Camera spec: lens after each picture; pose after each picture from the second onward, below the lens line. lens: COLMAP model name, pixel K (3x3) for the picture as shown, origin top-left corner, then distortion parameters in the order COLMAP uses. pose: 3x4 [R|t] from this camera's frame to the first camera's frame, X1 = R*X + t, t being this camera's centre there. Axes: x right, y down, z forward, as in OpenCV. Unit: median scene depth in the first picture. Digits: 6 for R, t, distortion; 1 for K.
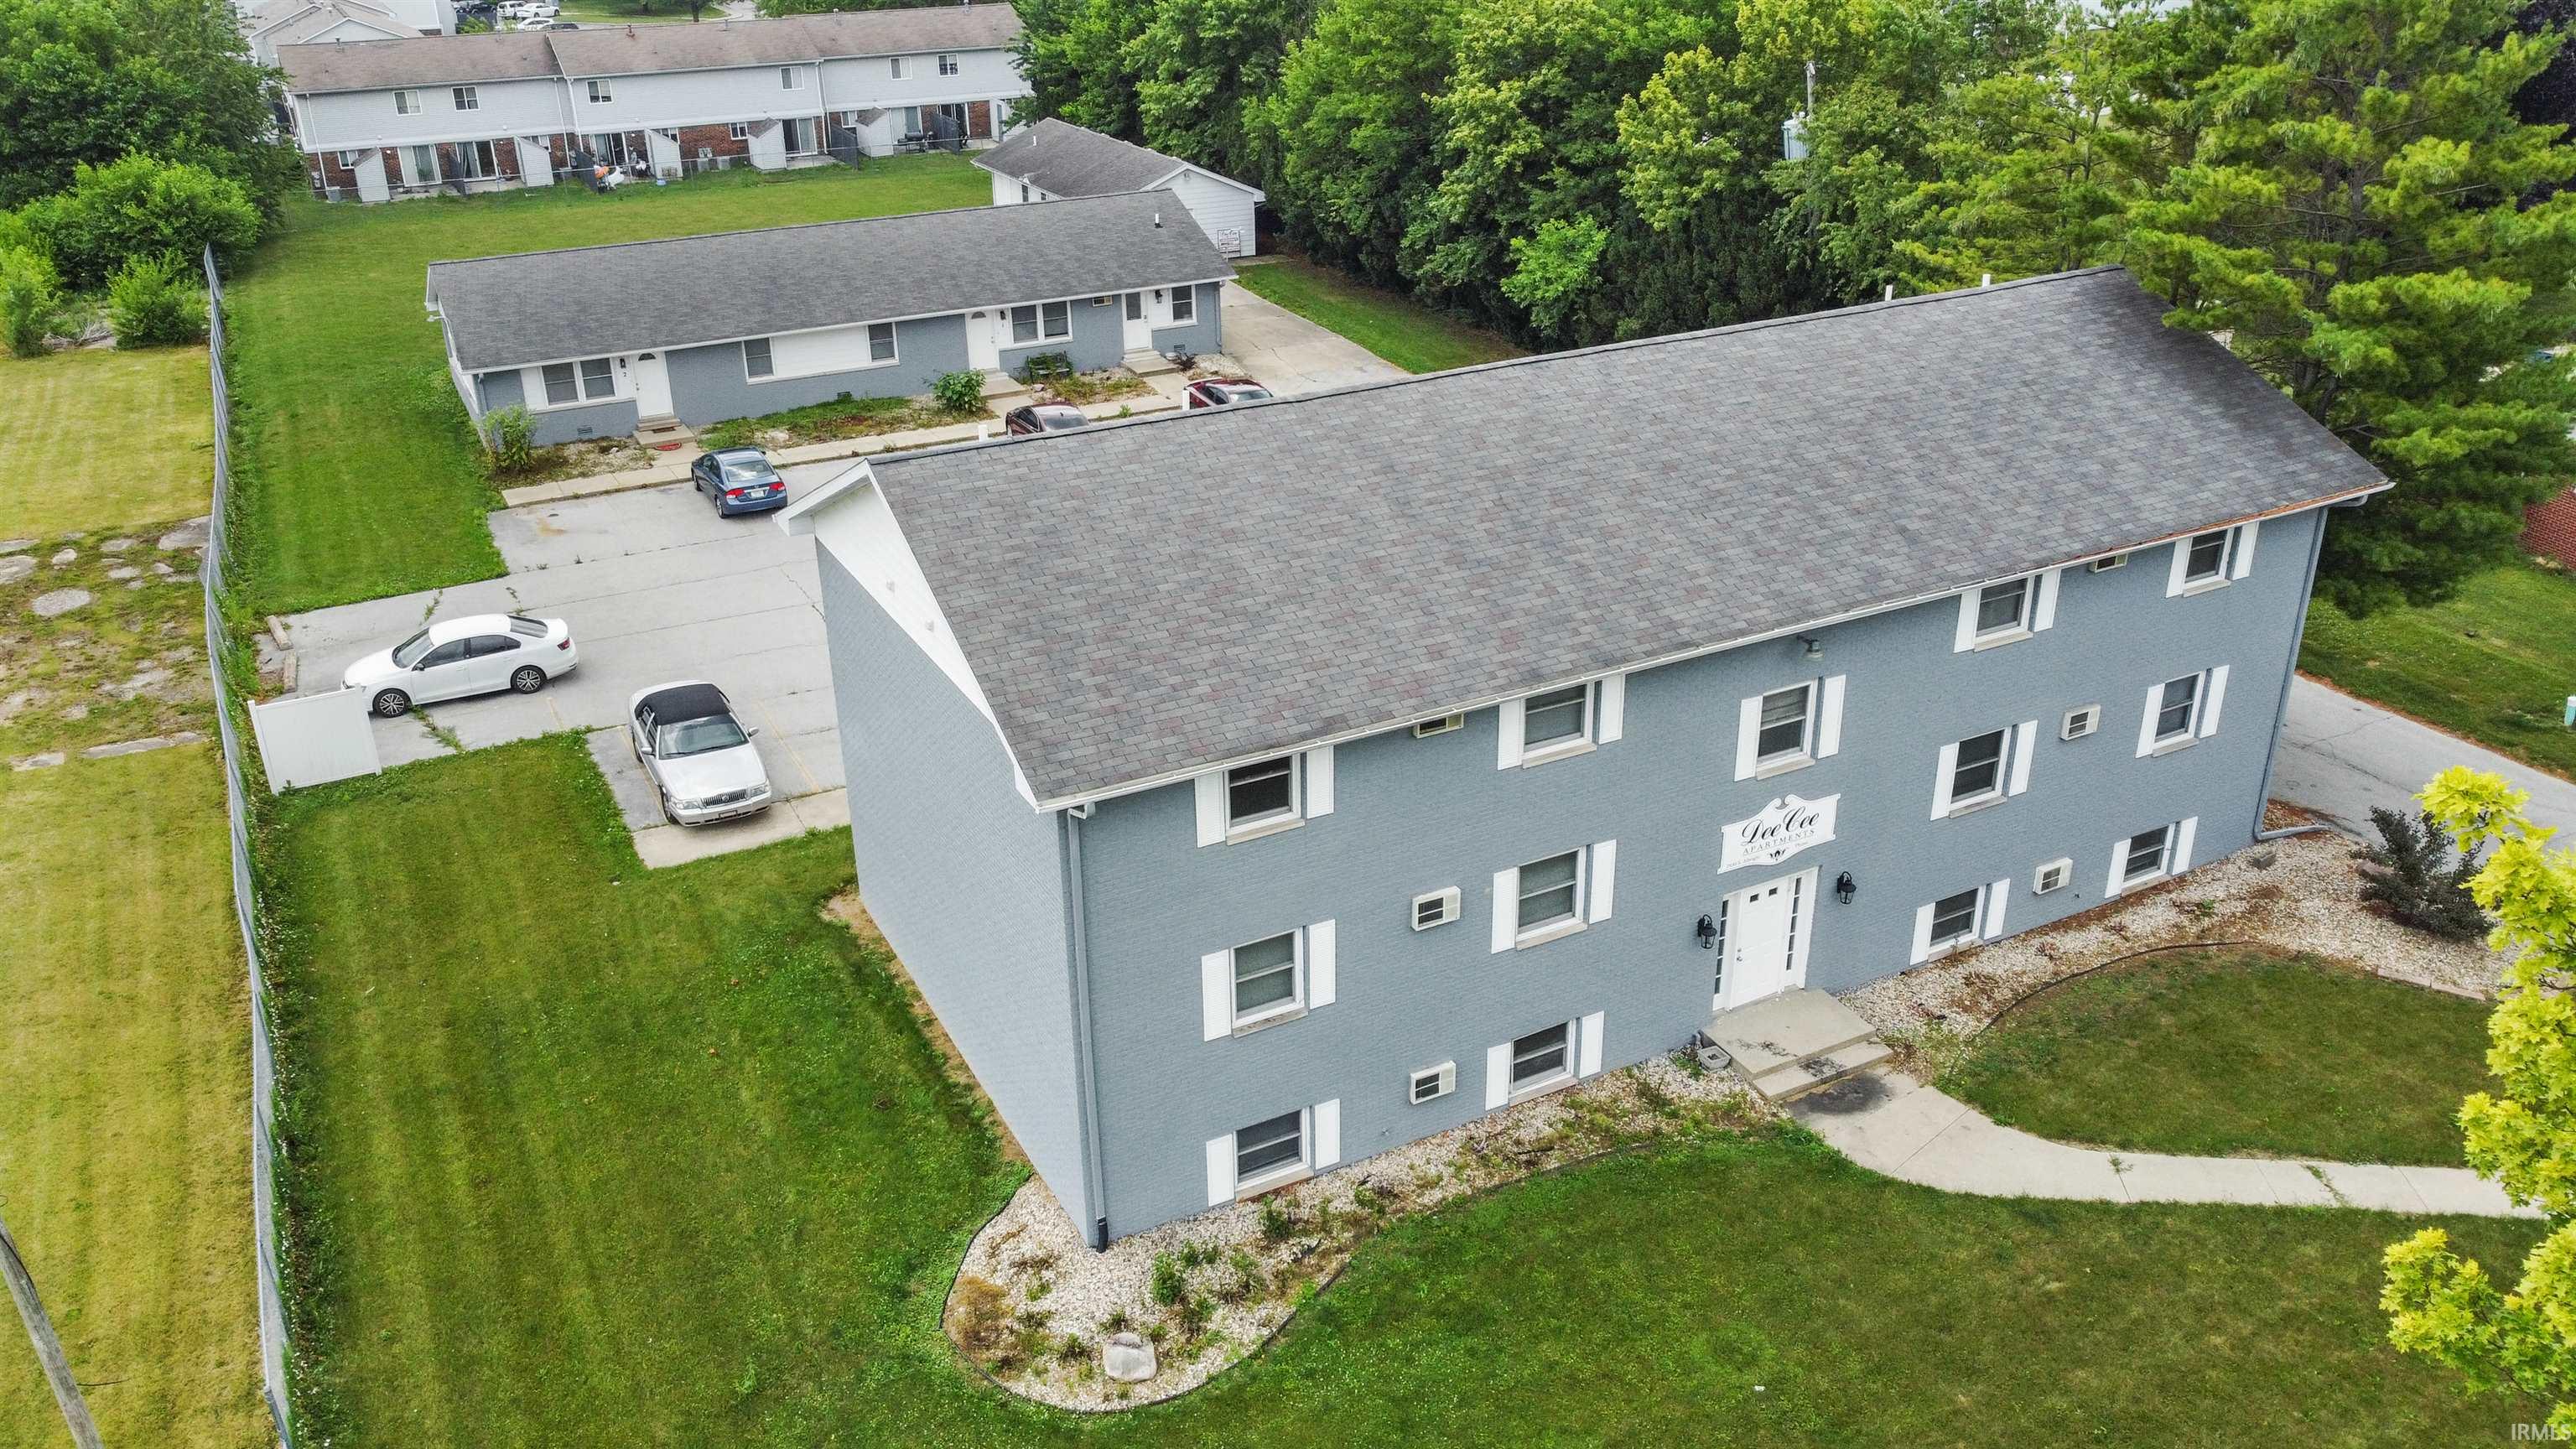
lens RADIAL K [[1954.8, 0, 1306.8], [0, 1954.8, 721.2], [0, 0, 1]] dist [-0.001053, -0.010112]
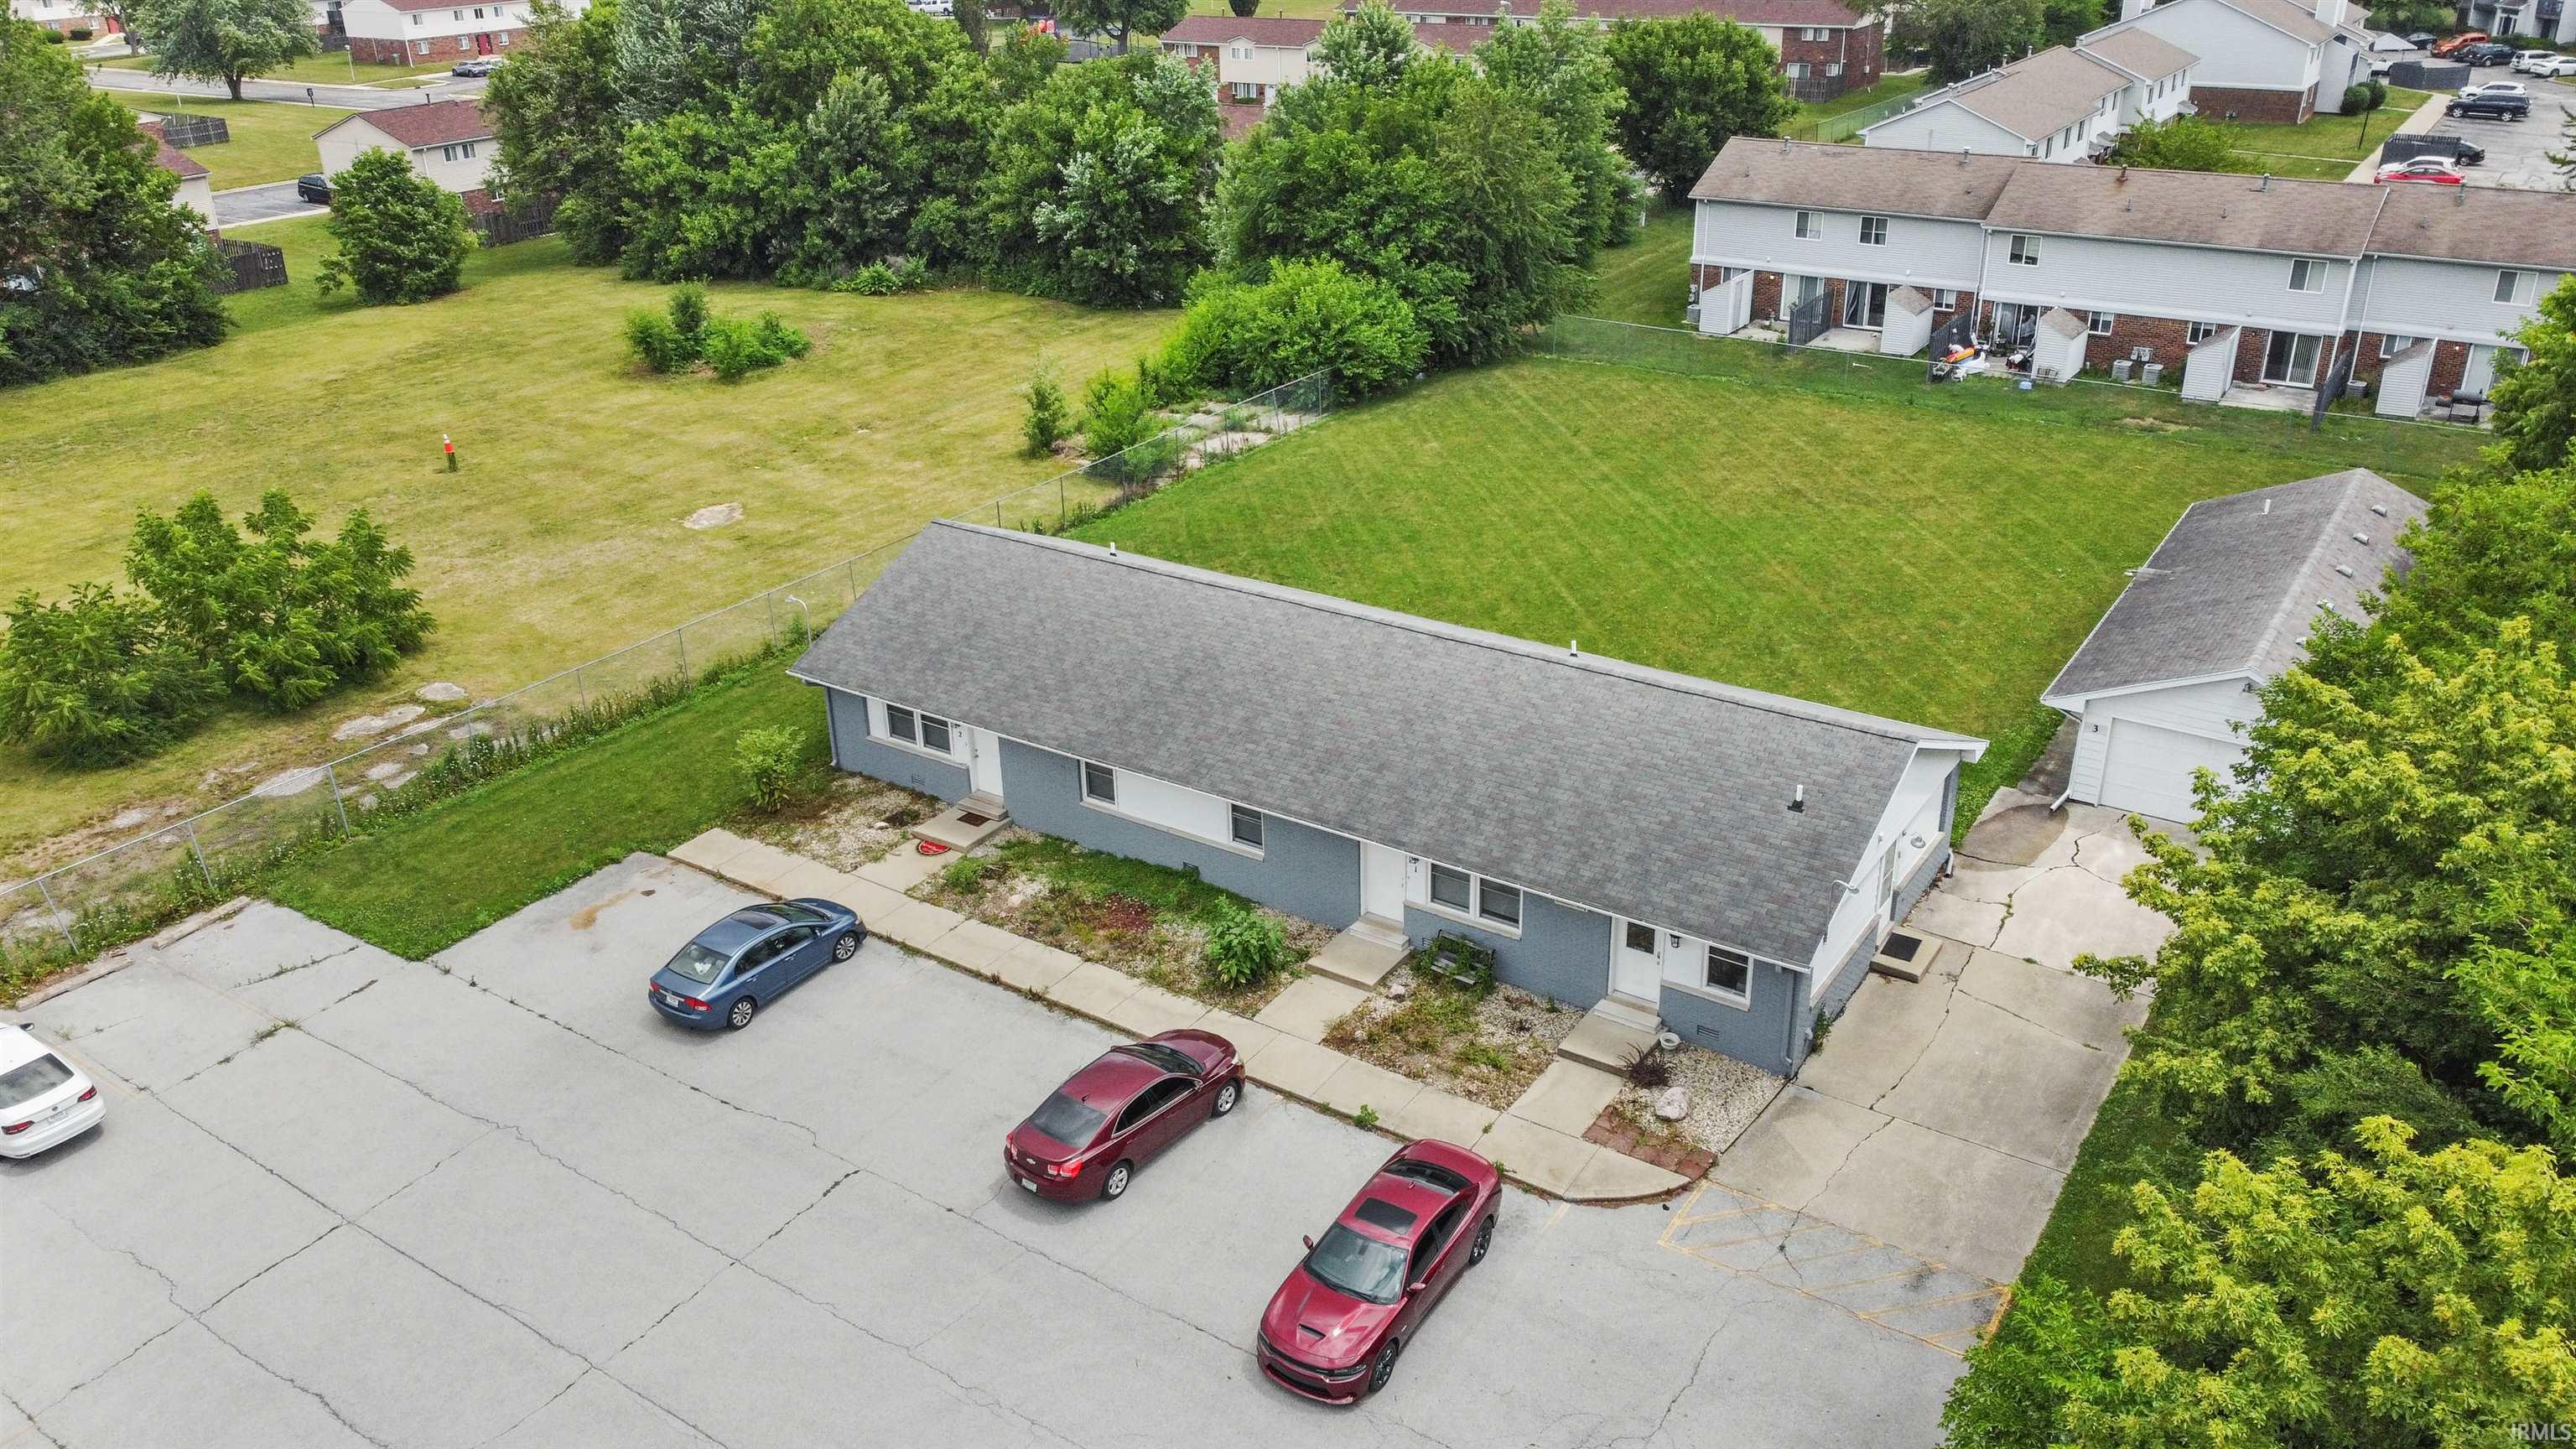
lens RADIAL K [[1920.9, 0, 1296.9], [0, 1920.9, 775.8], [0, 0, 1]] dist [0.008188, -0.005347]
pose [[0.474601, 0.395181, -0.786502, 0.270759], [-0.355631, 0.903460, 0.239348, -0.347190], [0.805159, 0.166110, 0.569321, 0.615364]]
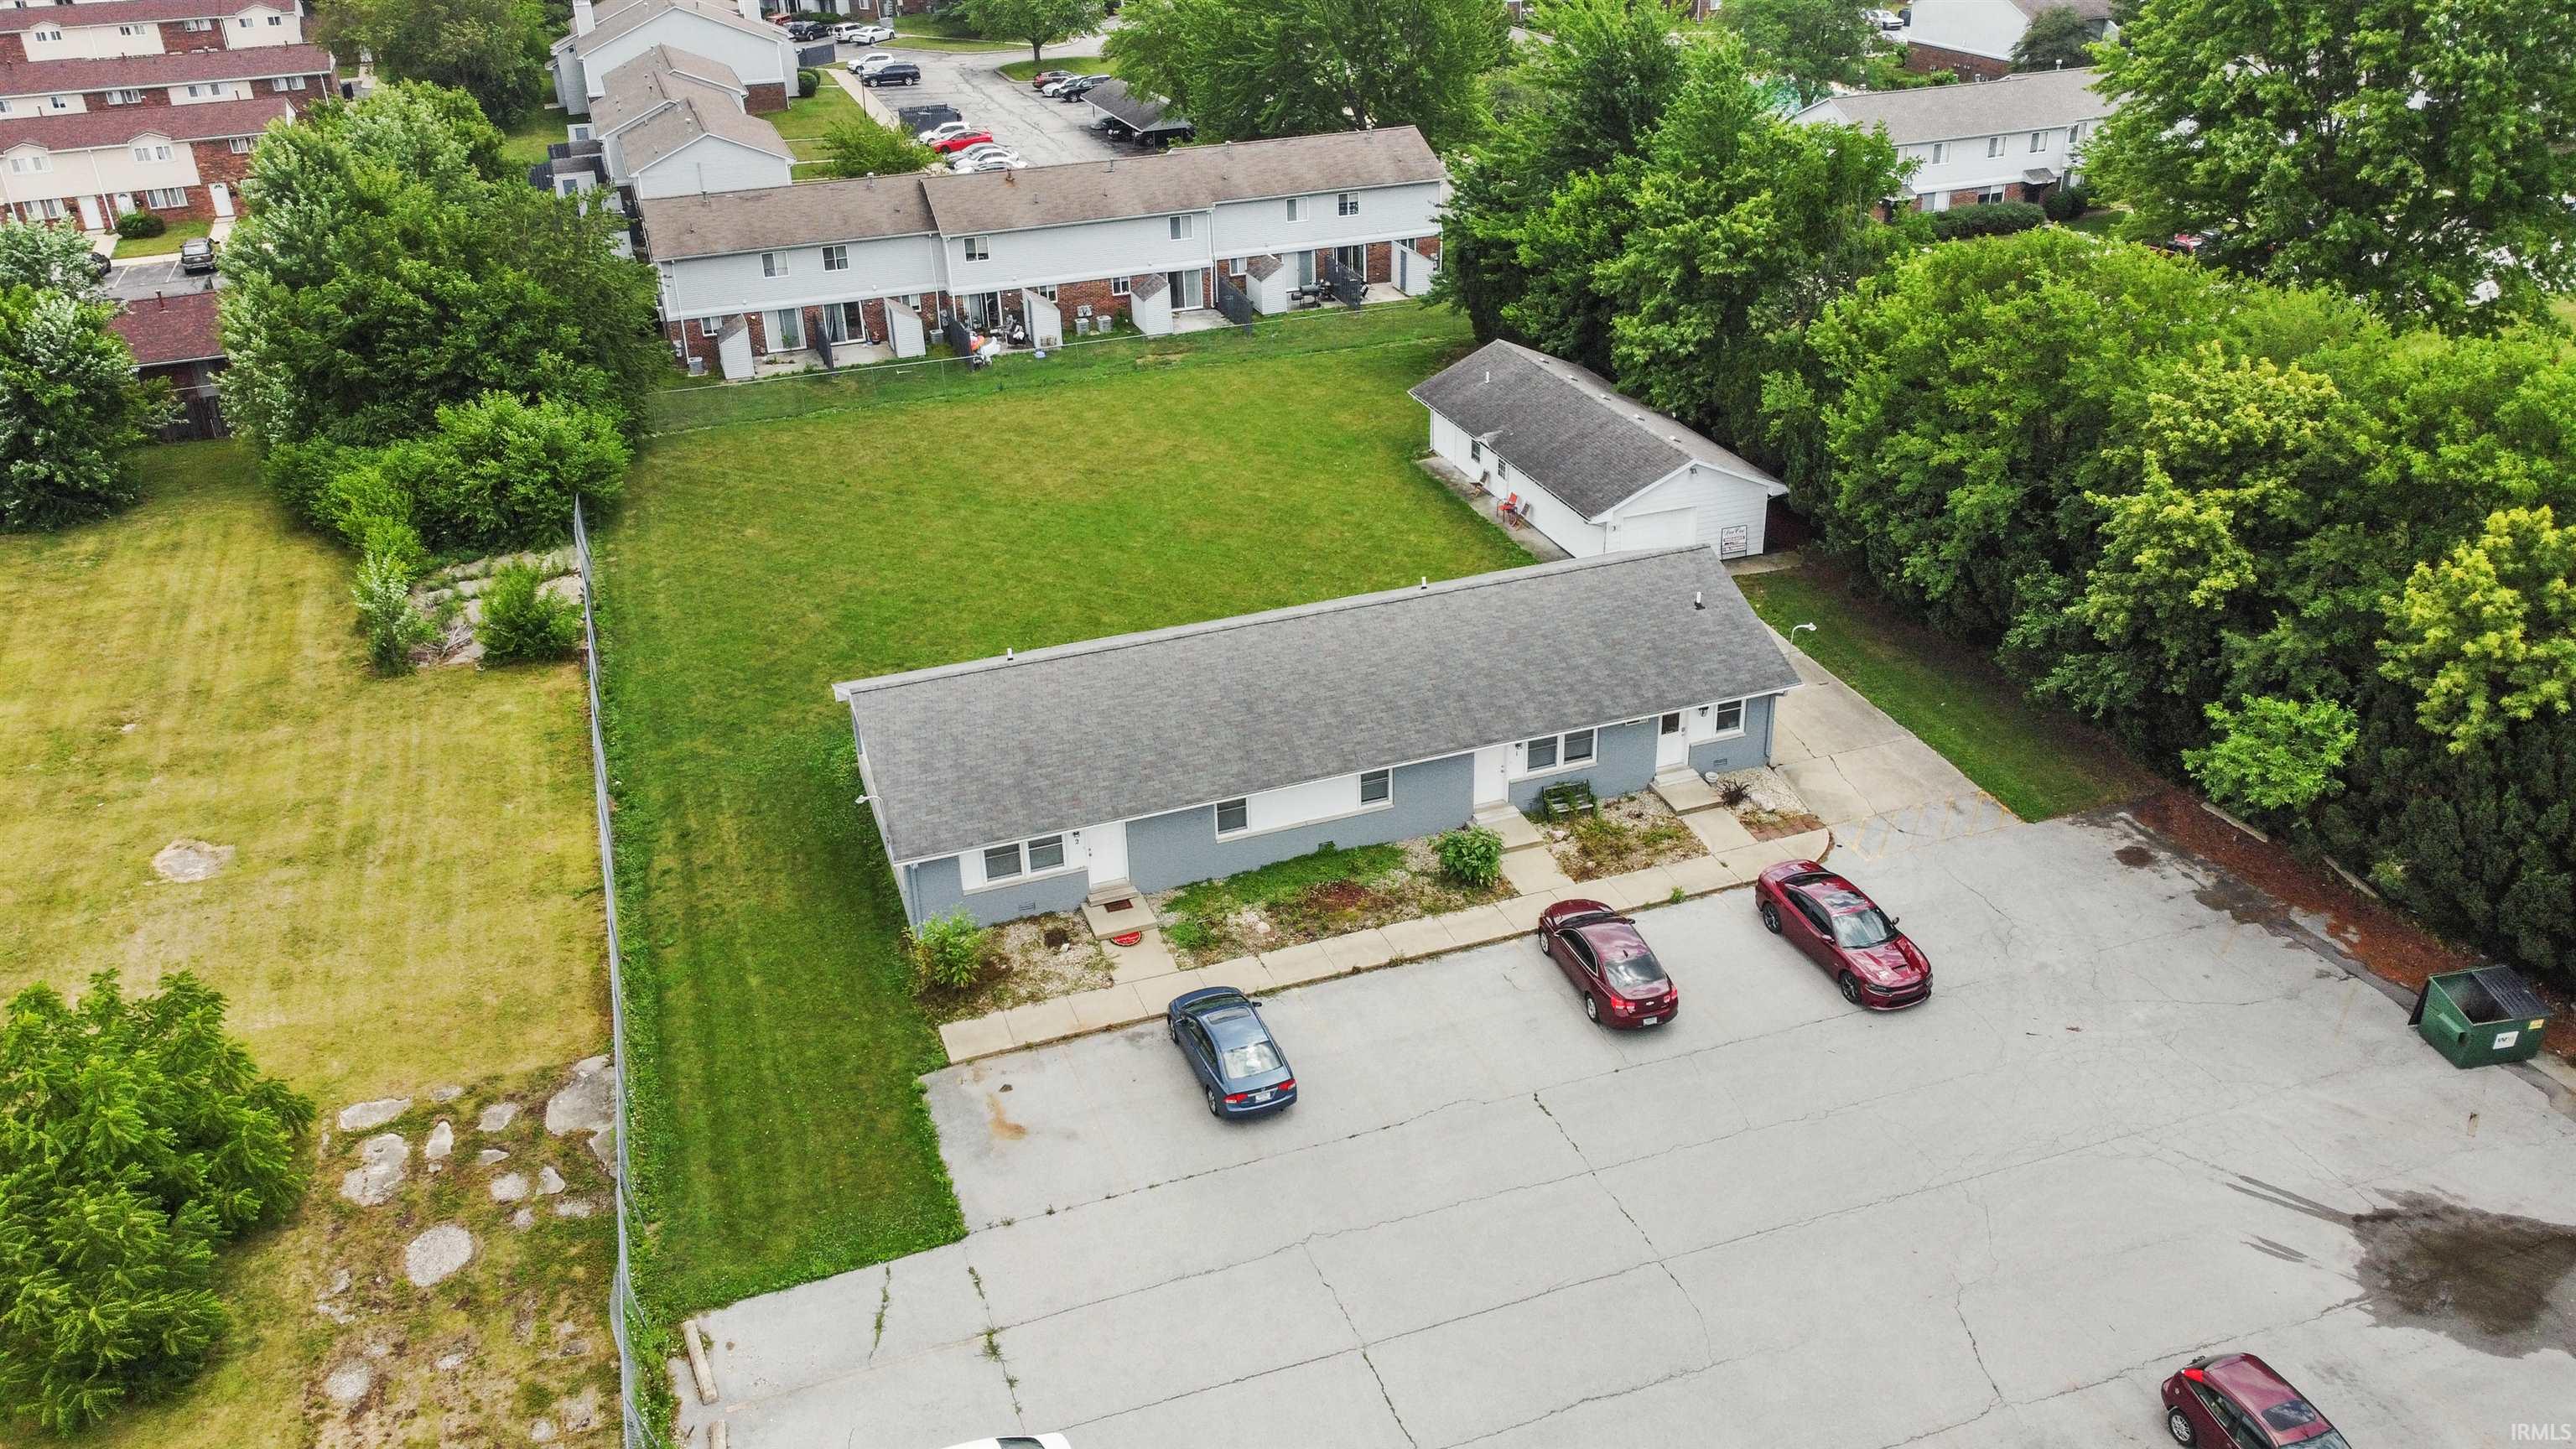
lens RADIAL K [[1920.9, 0, 1296.9], [0, 1920.9, 775.8], [0, 0, 1]] dist [0.008188, -0.005347]
pose [[0.990274, 0.055931, -0.127397, -0.140284], [-0.047029, 0.996306, 0.071846, -0.240058], [0.130945, -0.065155, 0.989246, 0.194268]]
